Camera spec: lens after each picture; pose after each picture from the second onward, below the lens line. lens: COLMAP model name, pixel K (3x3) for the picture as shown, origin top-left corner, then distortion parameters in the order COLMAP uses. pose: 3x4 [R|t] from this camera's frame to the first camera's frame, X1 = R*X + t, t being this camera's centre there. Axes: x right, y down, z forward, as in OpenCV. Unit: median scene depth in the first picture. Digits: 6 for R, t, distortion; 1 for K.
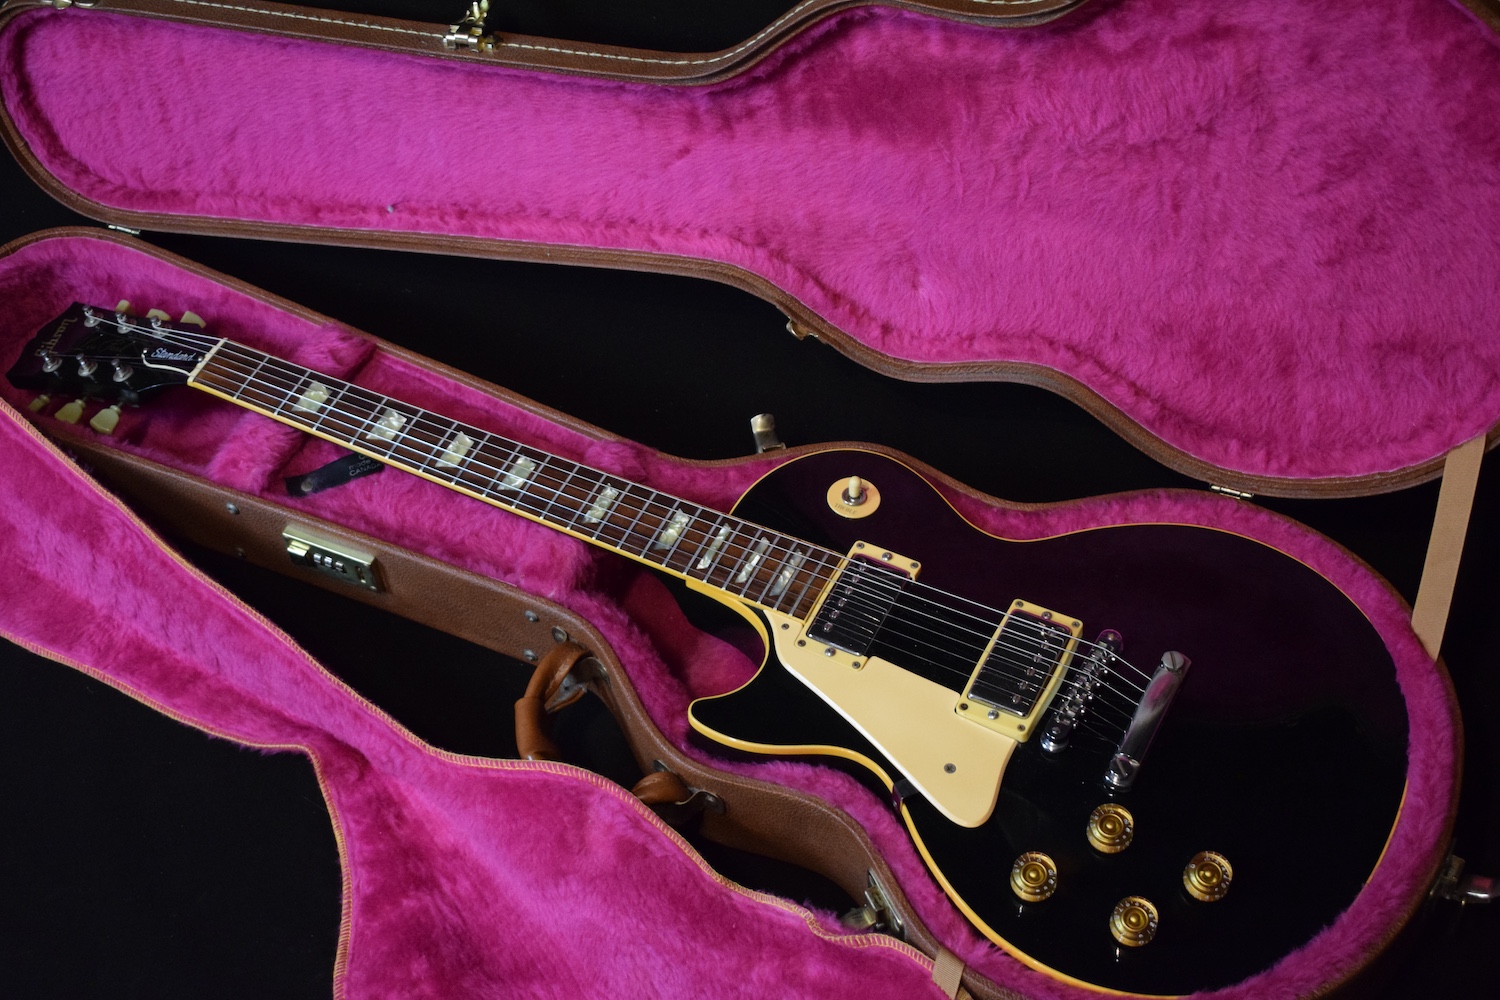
lens RADIAL K [[2658.2, 0, 750.0], [0, 2658.2, 500.0], [0, 0, 1]] dist [-0.011496, -0.089276]
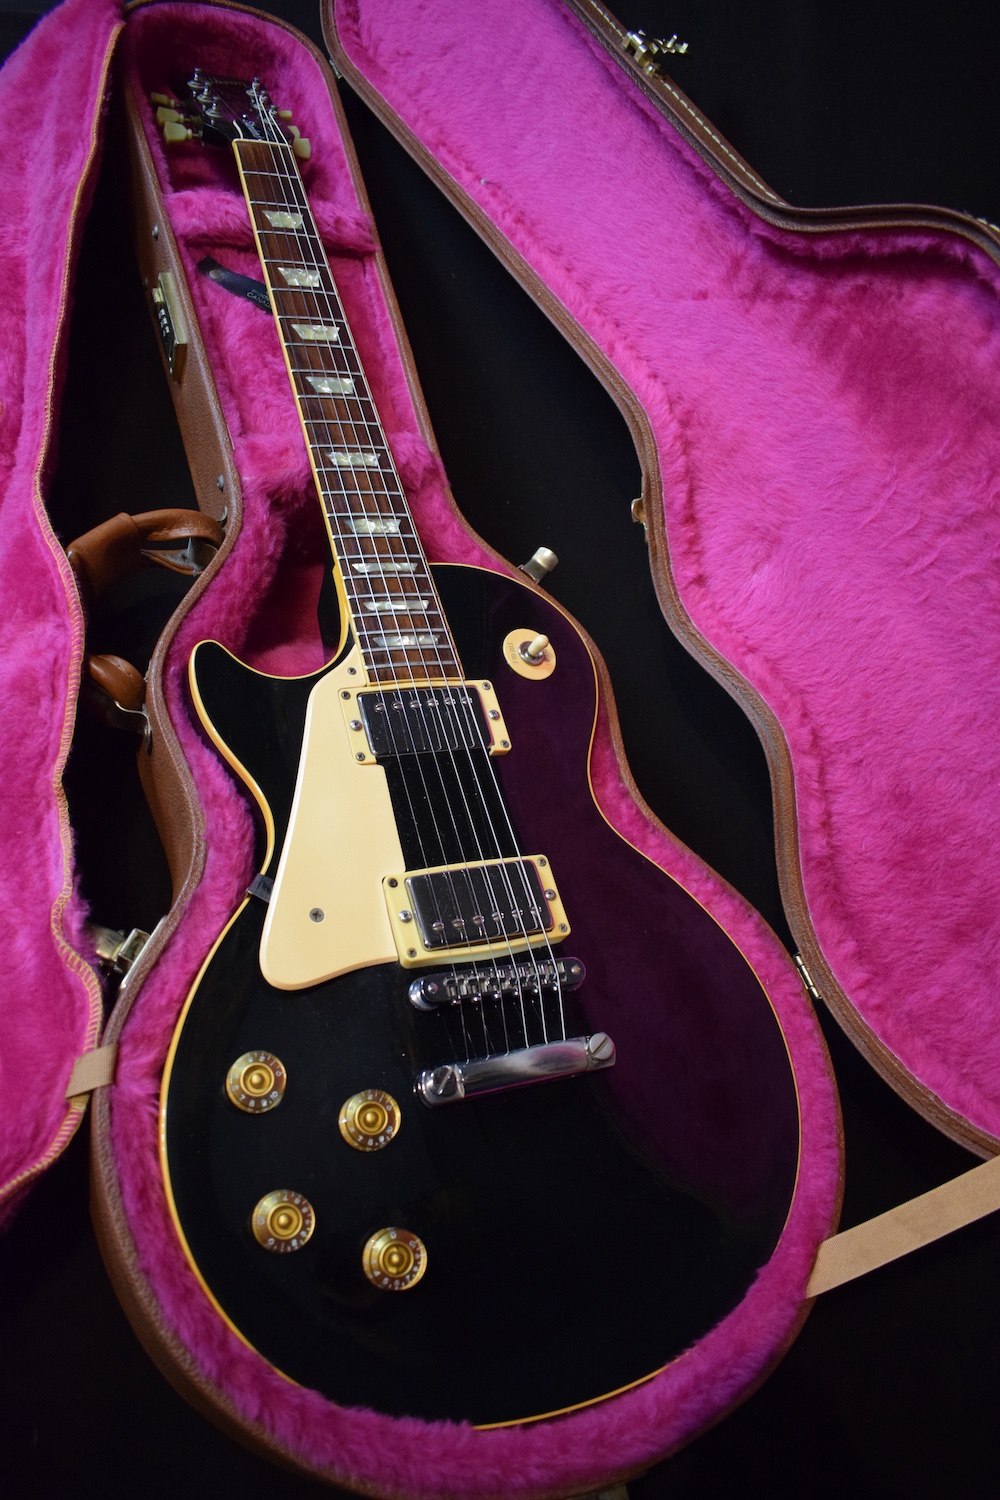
lens RADIAL K [[1226.8, 0, 490.1], [0, 1226.8, 766.3], [0, 0, 1]] dist [-0.095448, 0.000015]
pose [[0.631648, 0.766691, -0.114911, 0.108945], [-0.765005, 0.640435, 0.067898, 0.005448], [0.125650, 0.045019, 0.991053, 0.591739]]
